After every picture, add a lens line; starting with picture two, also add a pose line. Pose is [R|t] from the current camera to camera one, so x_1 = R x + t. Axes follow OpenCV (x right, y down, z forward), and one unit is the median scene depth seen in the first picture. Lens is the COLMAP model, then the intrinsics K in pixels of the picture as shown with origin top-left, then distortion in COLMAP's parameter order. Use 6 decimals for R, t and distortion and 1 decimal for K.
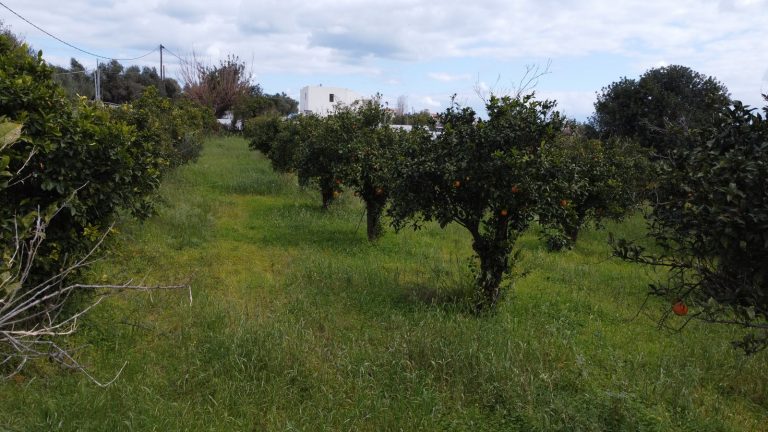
lens RADIAL K [[591.4, 0, 375.0], [0, 591.4, 227.6], [0, 0, 1]] dist [0.008629, -0.006476]
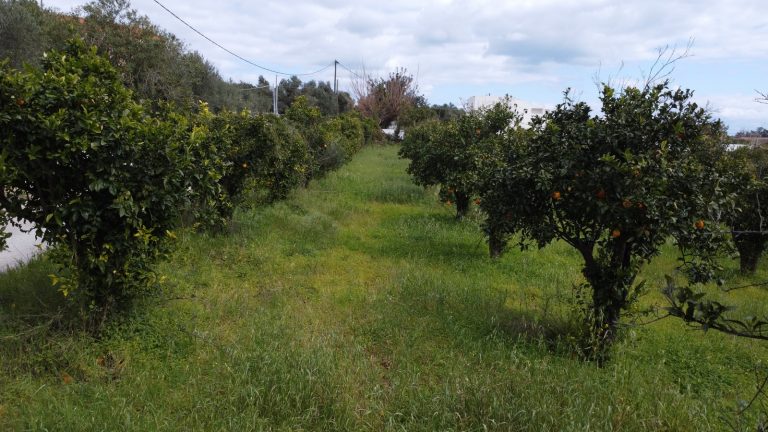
lens RADIAL K [[579.9, 0, 384.0], [0, 579.9, 216.0], [0, 0, 1]] dist [0.096839, -0.138399]
pose [[0.954447, 0.034406, -0.296391, 0.080570], [-0.045362, 0.998515, -0.030163, -0.005206], [0.294913, 0.042234, 0.954590, 0.084085]]
